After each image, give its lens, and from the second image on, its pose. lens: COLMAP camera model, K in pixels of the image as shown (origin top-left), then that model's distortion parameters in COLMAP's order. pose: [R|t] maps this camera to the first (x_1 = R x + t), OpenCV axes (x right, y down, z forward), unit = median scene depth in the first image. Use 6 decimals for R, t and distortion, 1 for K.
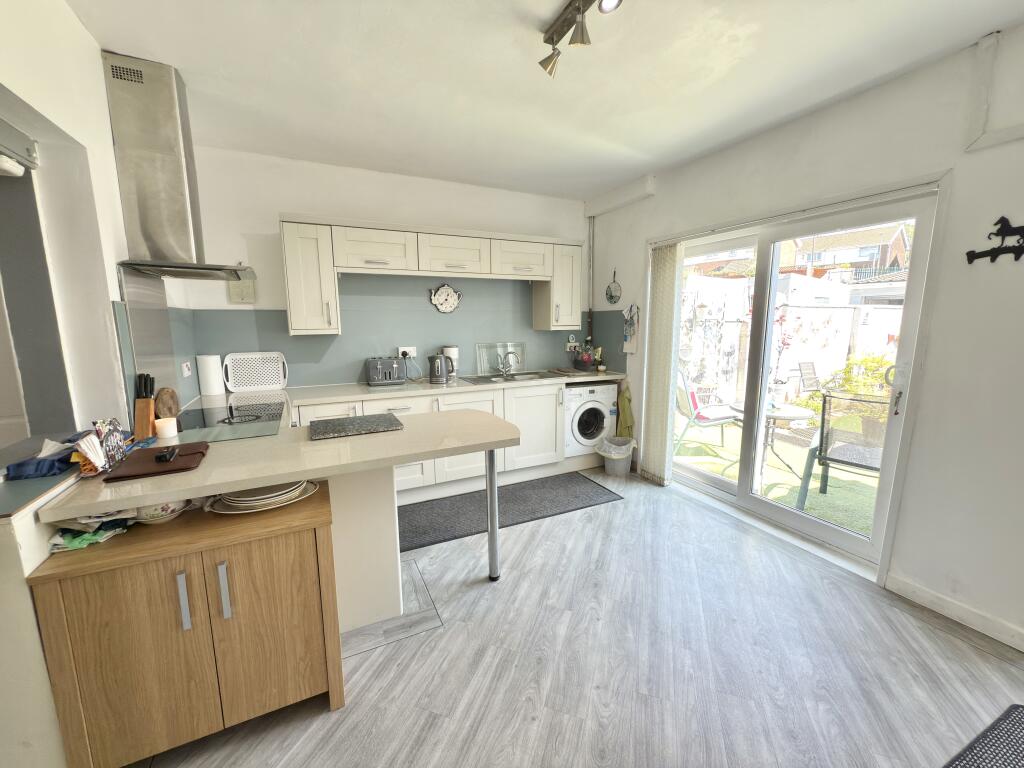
lens RADIAL K [[409.1, 0, 513.9], [0, 409.1, 384.5], [0, 0, 1]] dist [0.000831, 0.000230]
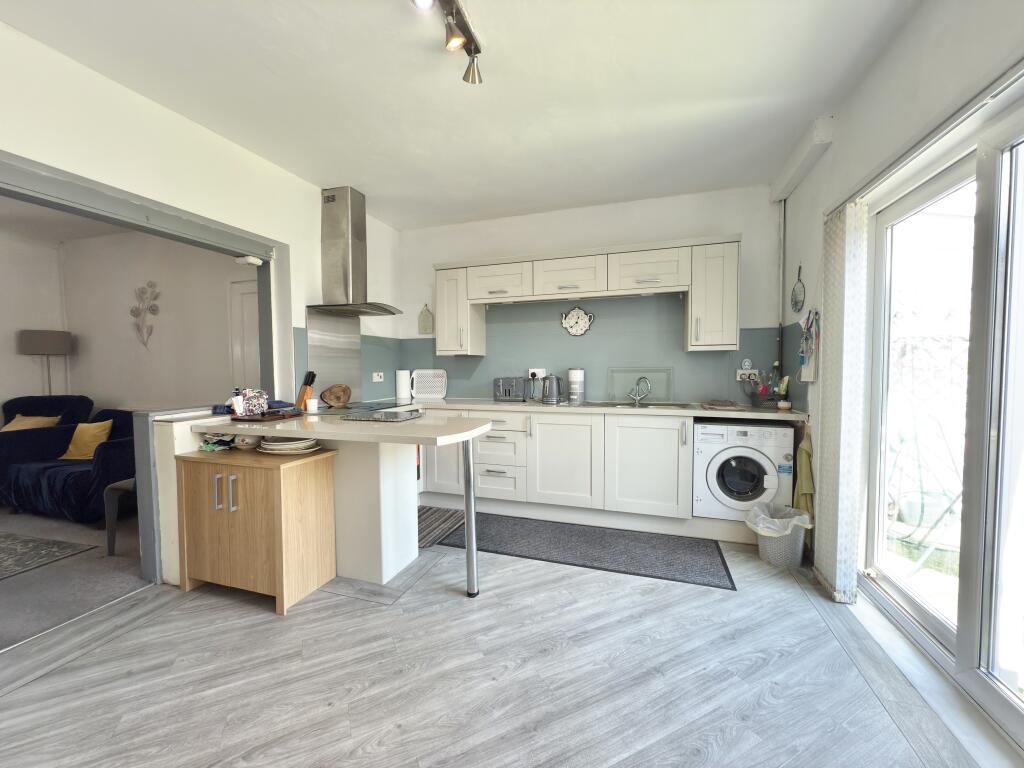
lens RADIAL K [[409.1, 0, 513.6], [0, 409.1, 383.7], [0, 0, 1]] dist [0.000831, 0.000230]
pose [[0.713076, 0.031488, -0.700380, 0.472212], [-0.107589, 0.992072, -0.064938, 0.024040], [0.692783, 0.121659, 0.710810, 0.226413]]
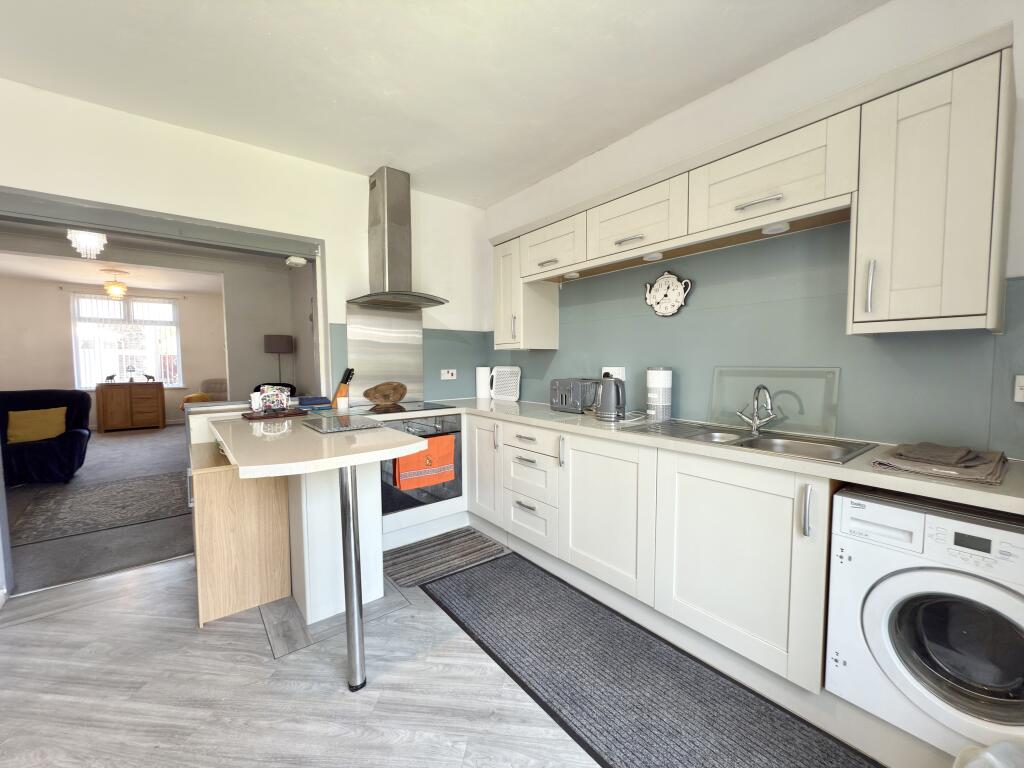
lens RADIAL K [[409.1, 0, 513.7], [0, 409.1, 383.4], [0, 0, 1]] dist [0.000831, 0.000230]
pose [[0.220146, 0.058792, -0.973694, 0.451944], [-0.148947, 0.988503, 0.026010, -0.059132], [0.964028, 0.139303, 0.226372, 0.716535]]
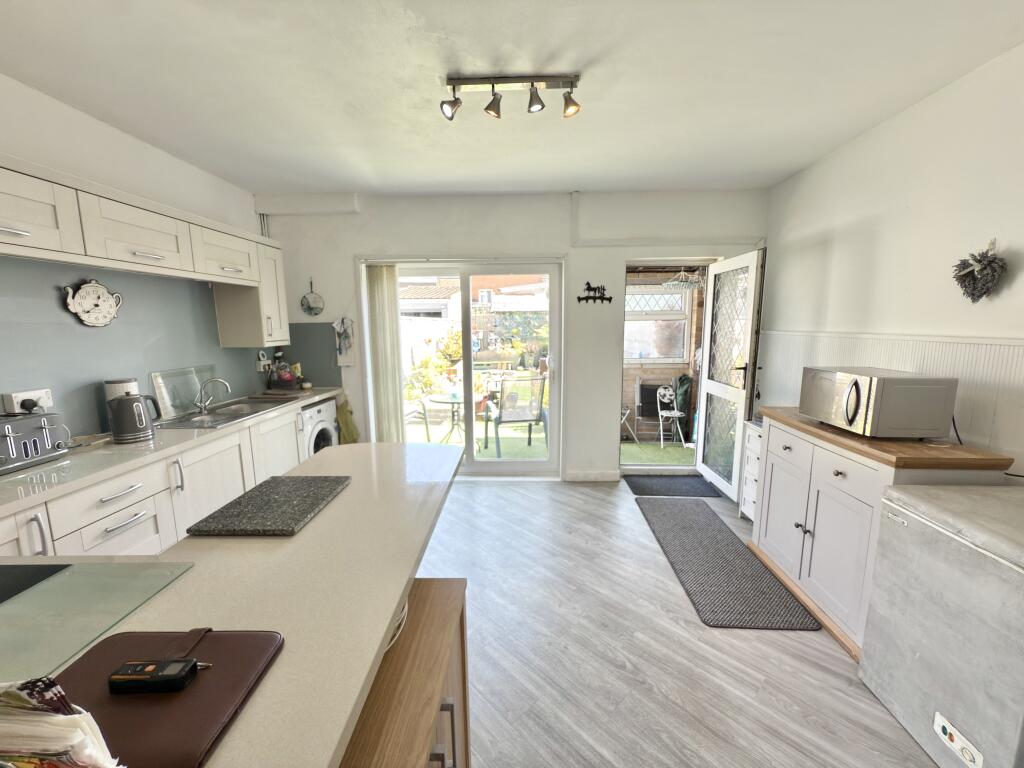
lens RADIAL K [[409.1, 0, 512.7], [0, 409.1, 386.1], [0, 0, 1]] dist [0.000831, 0.000230]
pose [[0.465378, -0.132765, 0.875098, -0.468586], [0.145672, 0.986693, 0.072227, -0.047982], [-0.873043, 0.093864, 0.478525, 0.205260]]
